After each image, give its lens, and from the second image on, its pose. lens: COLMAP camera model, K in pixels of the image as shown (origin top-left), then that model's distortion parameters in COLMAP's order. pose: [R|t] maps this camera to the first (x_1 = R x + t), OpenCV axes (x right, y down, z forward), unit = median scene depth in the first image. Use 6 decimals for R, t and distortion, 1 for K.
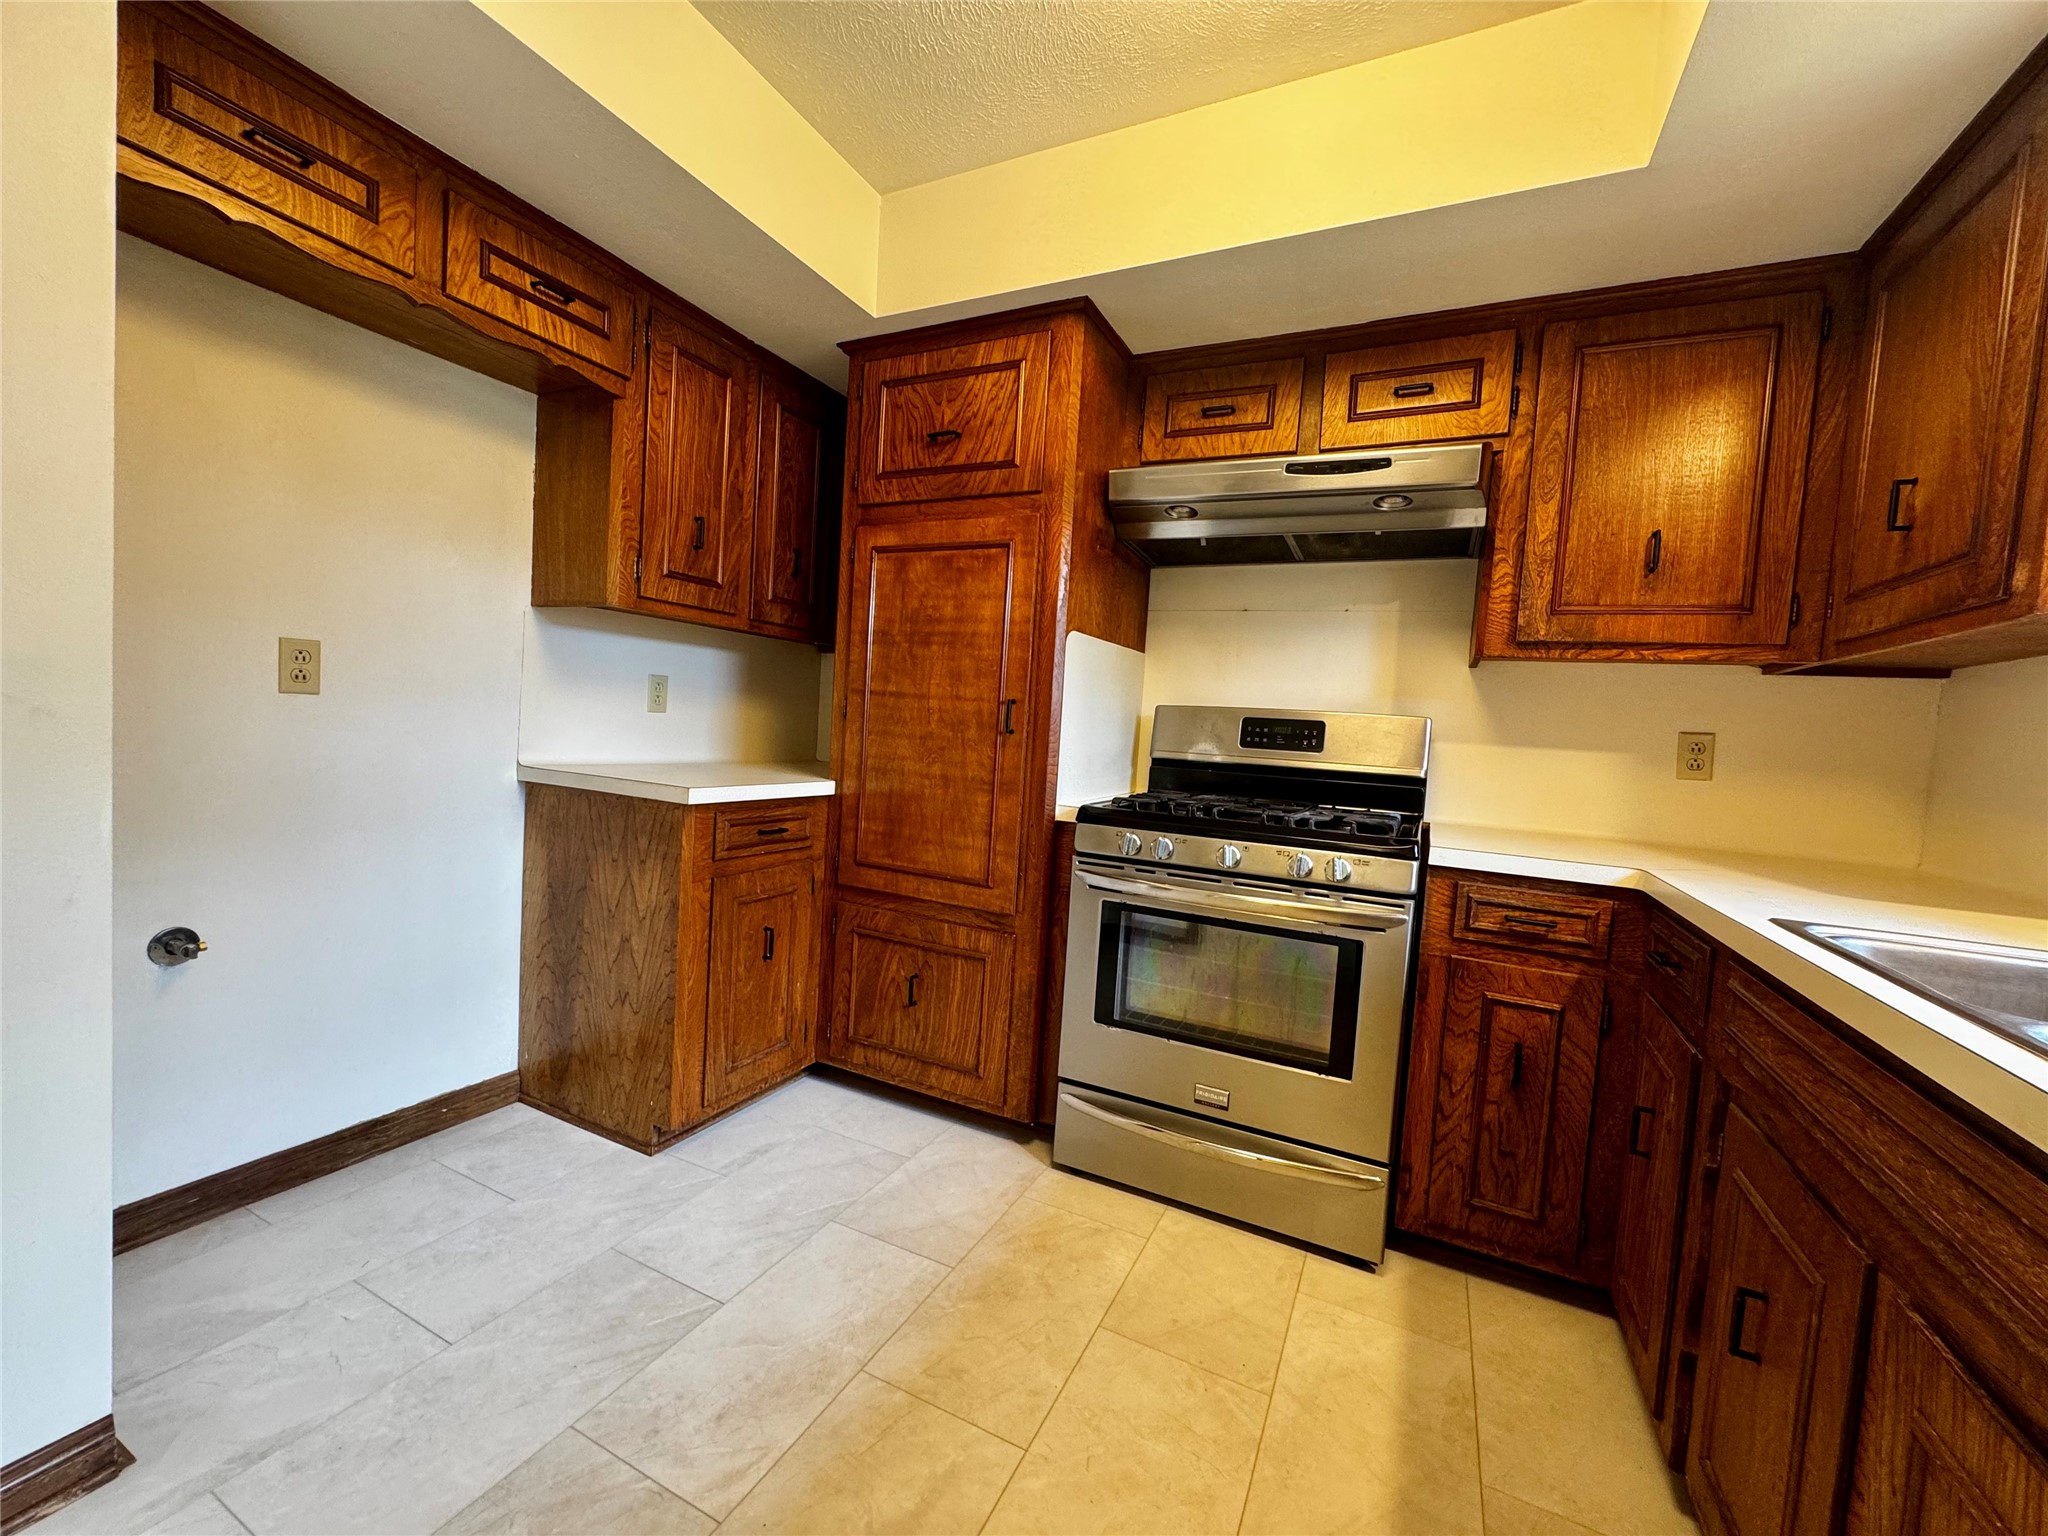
lens RADIAL K [[819.4, 0, 1014.7], [0, 819.4, 764.8], [0, 0, 1]] dist [-0.003515, -0.000037]
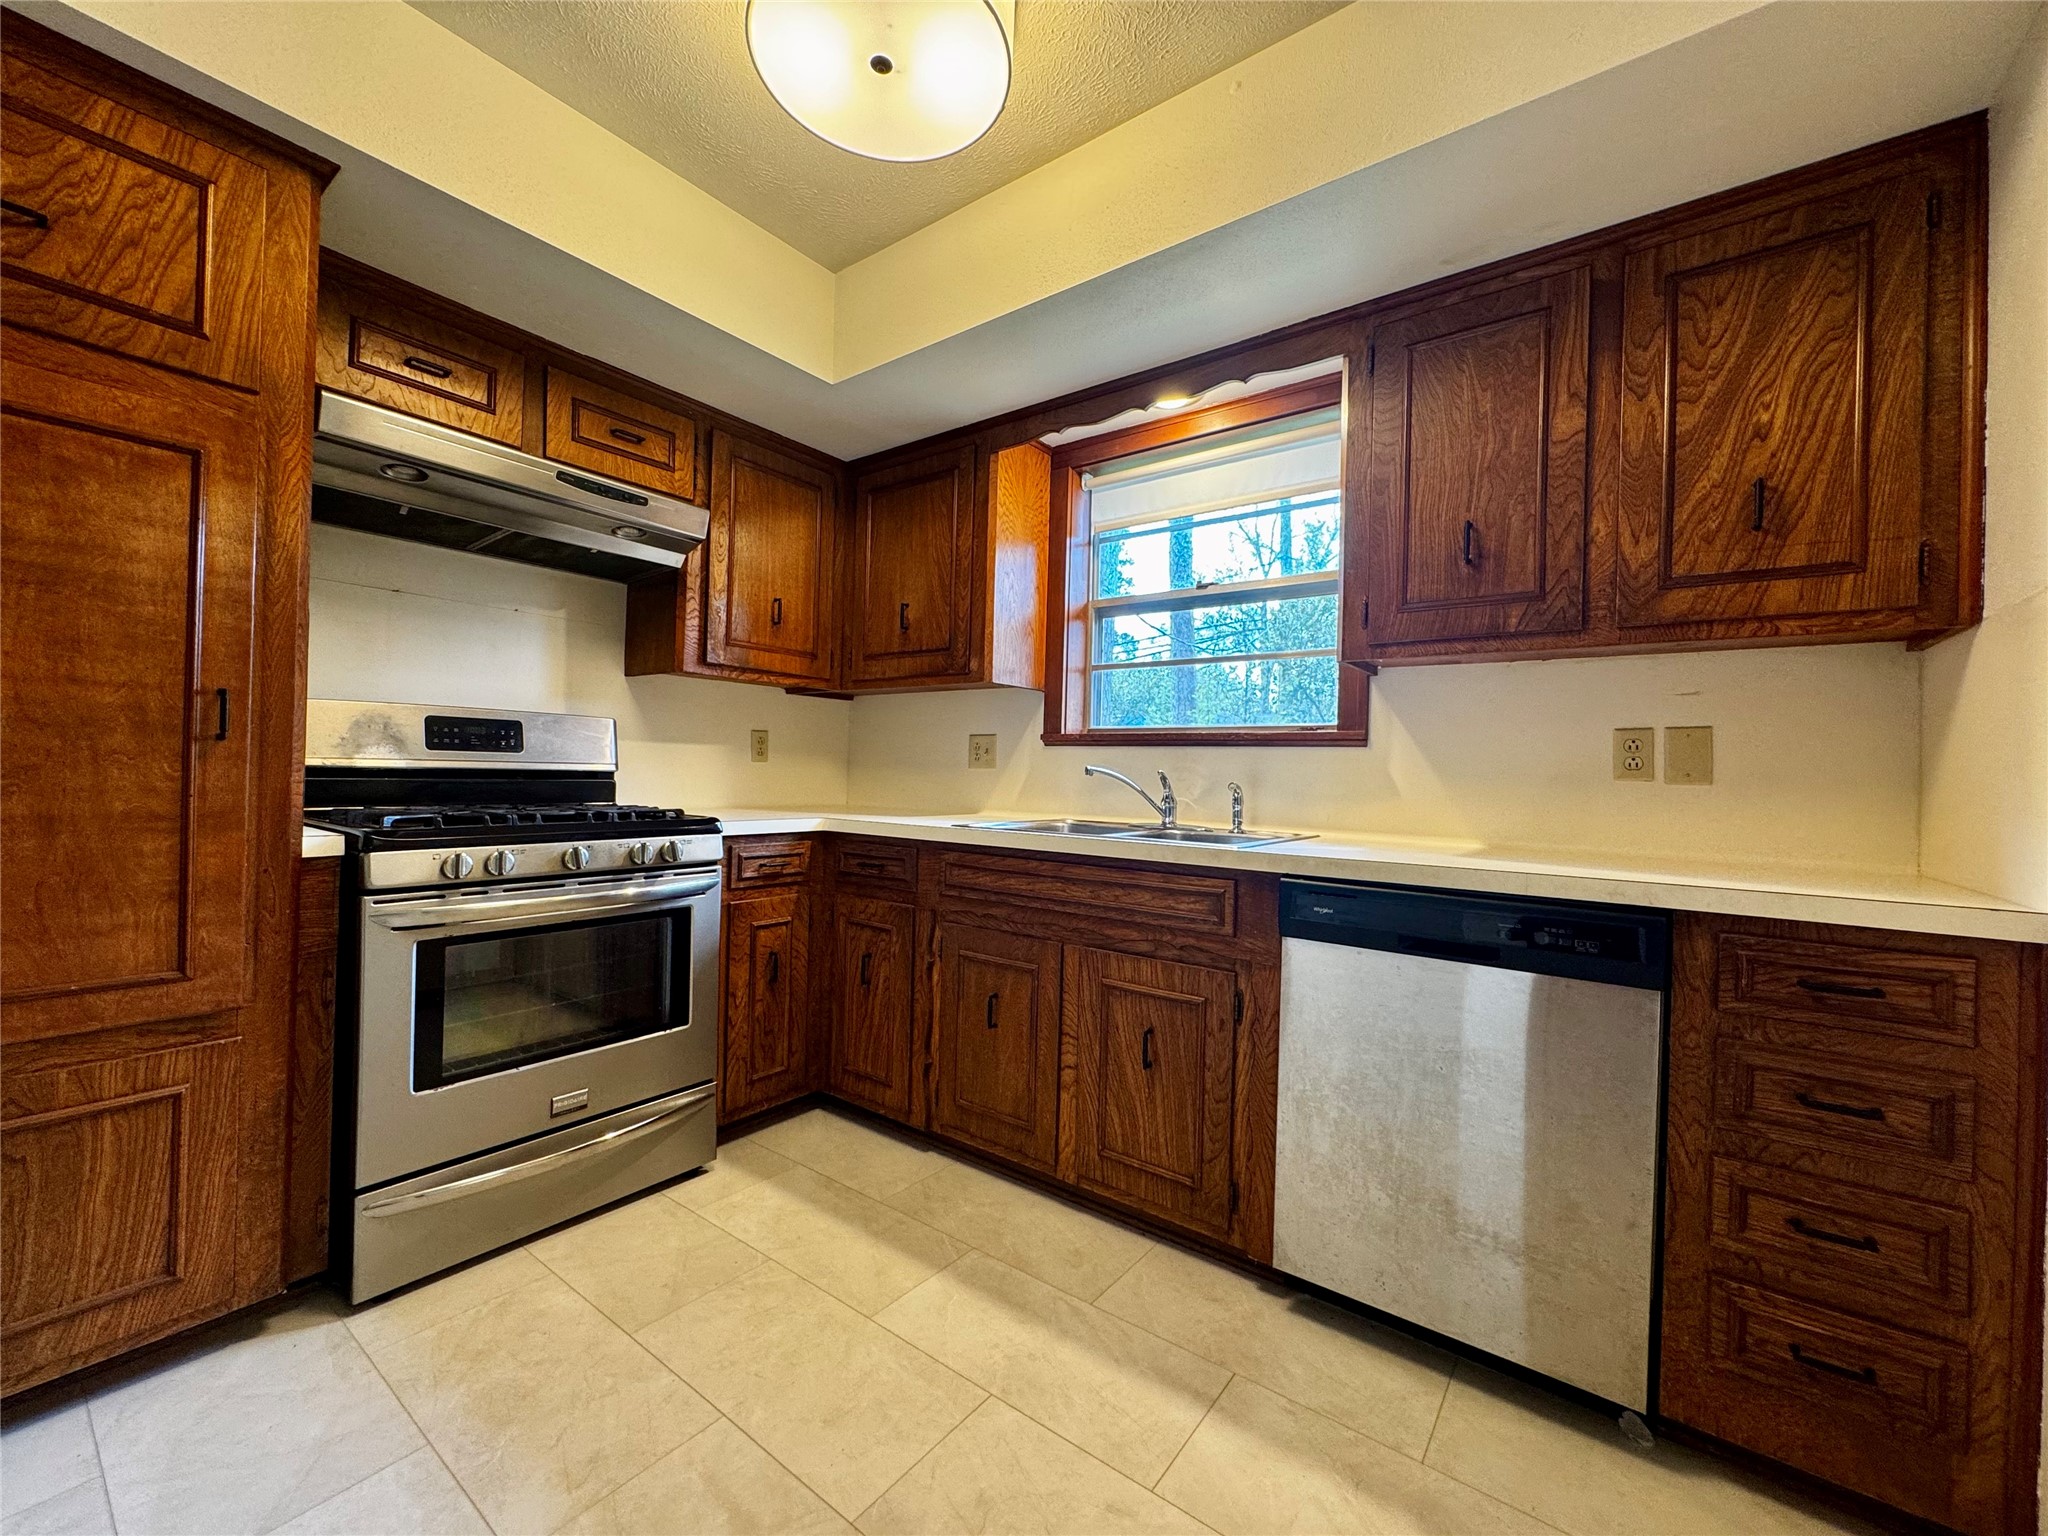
lens RADIAL K [[819.4, 0, 1029.7], [0, 819.4, 764.1], [0, 0, 1]] dist [-0.003515, -0.000037]
pose [[0.182063, -0.047898, 0.982119, -0.549778], [0.036673, 0.998449, 0.041896, -0.022145], [-0.982603, 0.028390, 0.183538, 0.233739]]
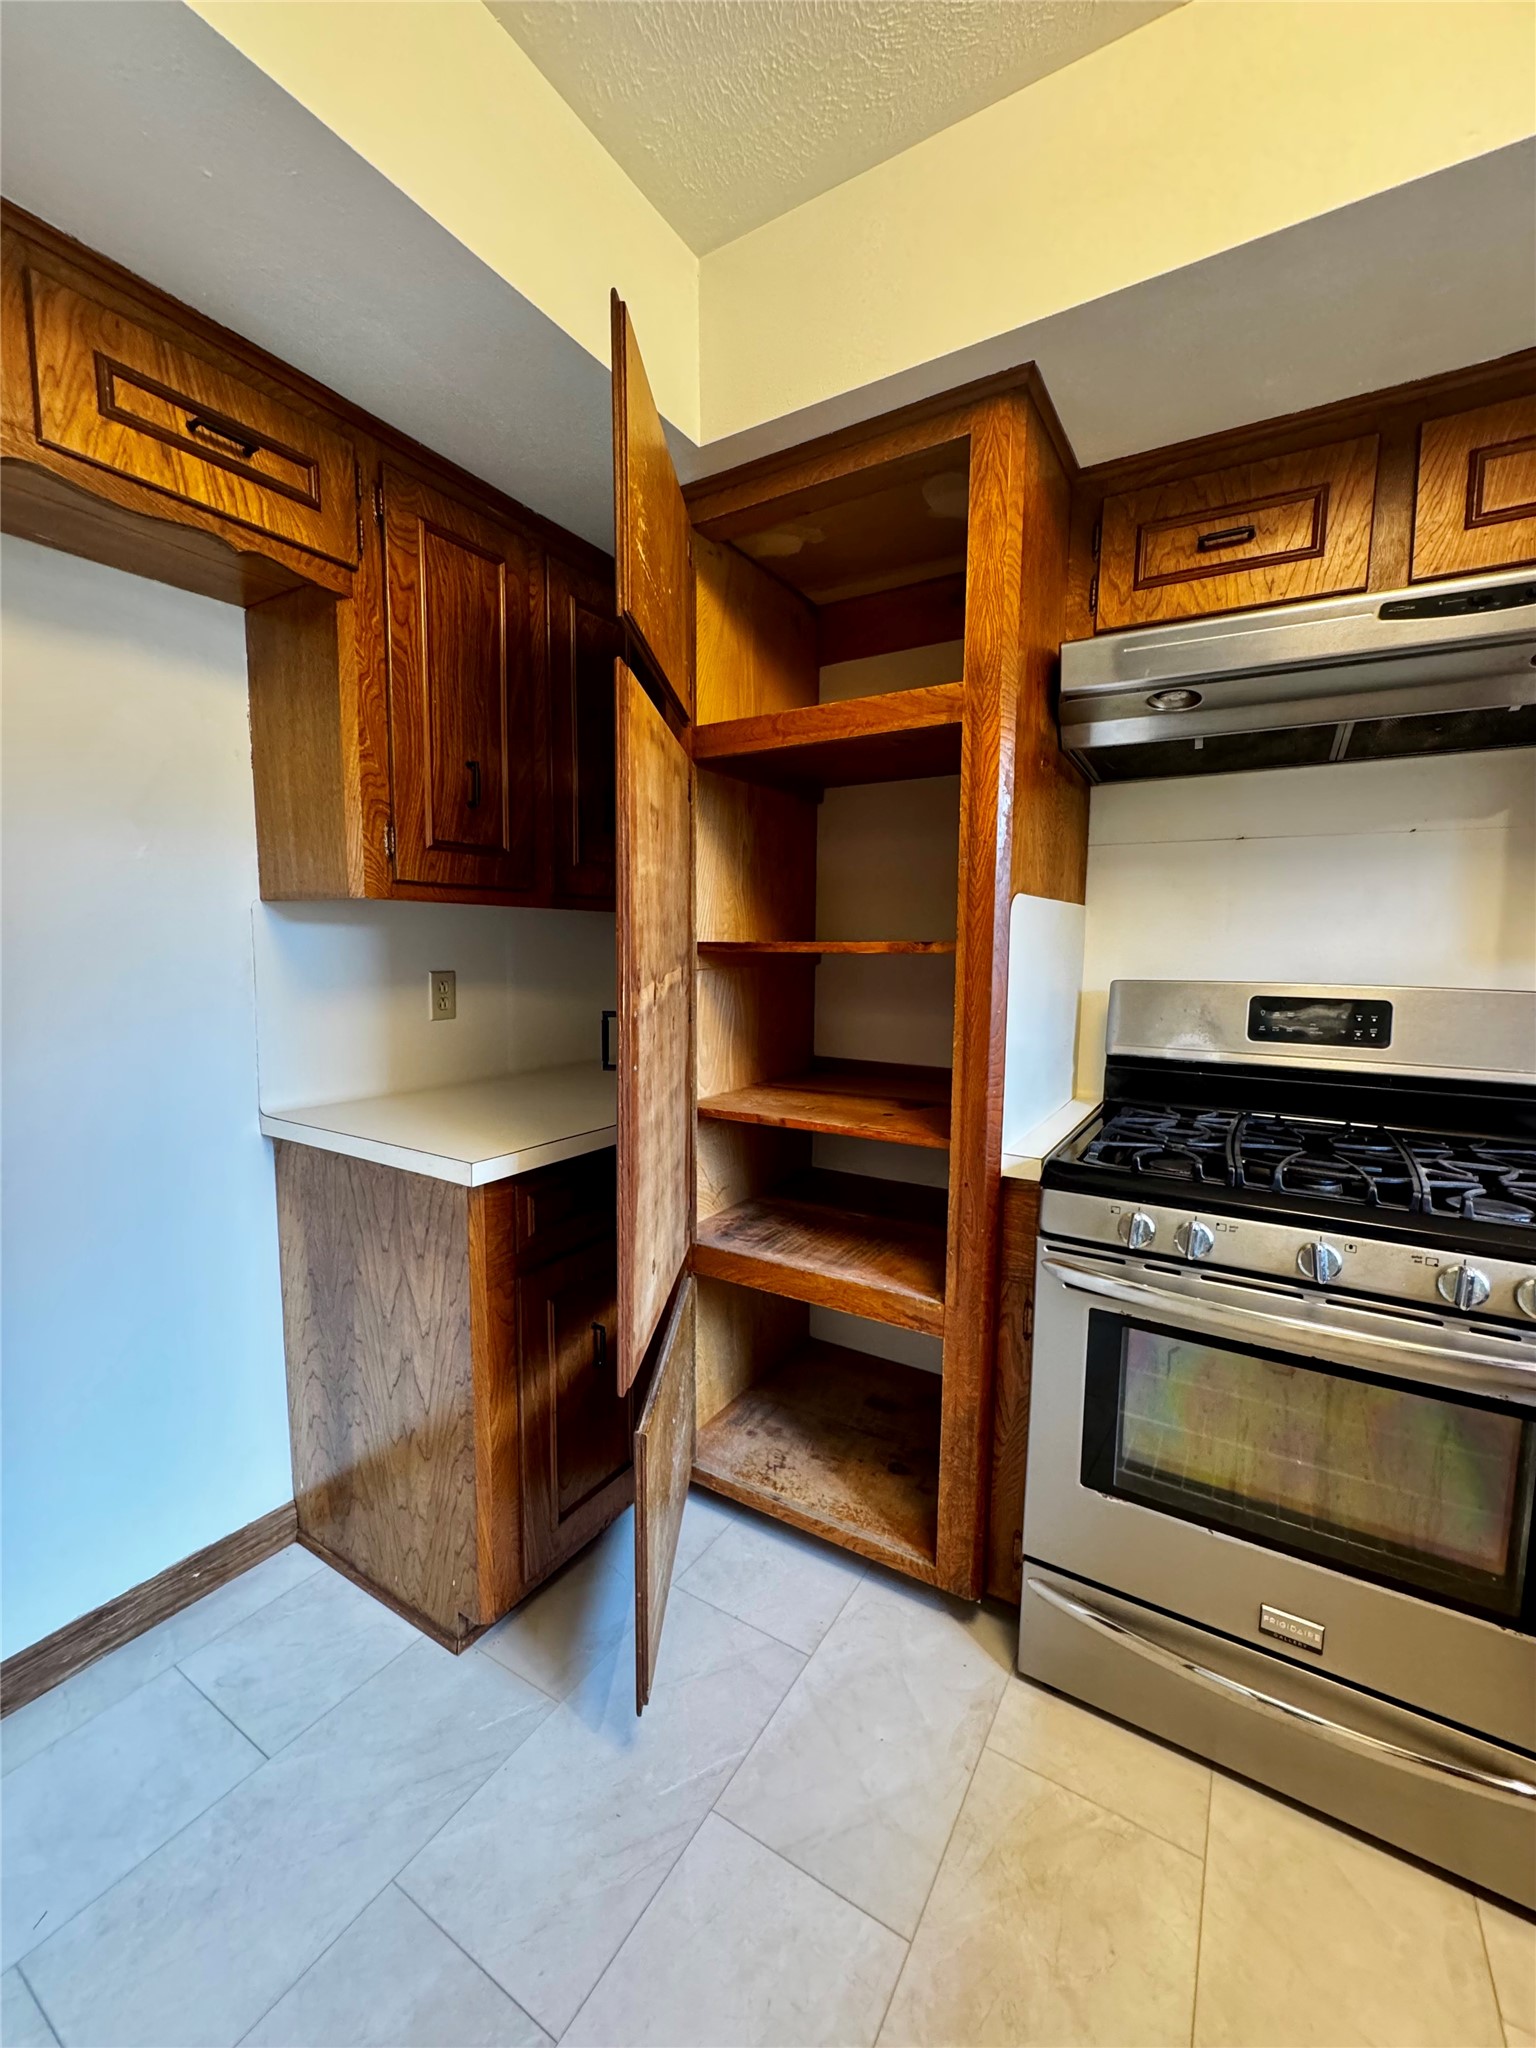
lens RADIAL K [[819.4, 0, 758.0], [0, 819.4, 1023.4], [0, 0, 1]] dist [-0.003515, -0.000037]
pose [[0.994167, -0.043187, -0.098831, -0.079033], [0.047792, 0.997856, 0.044706, -0.099996], [0.096689, -0.049169, 0.994099, 0.318475]]
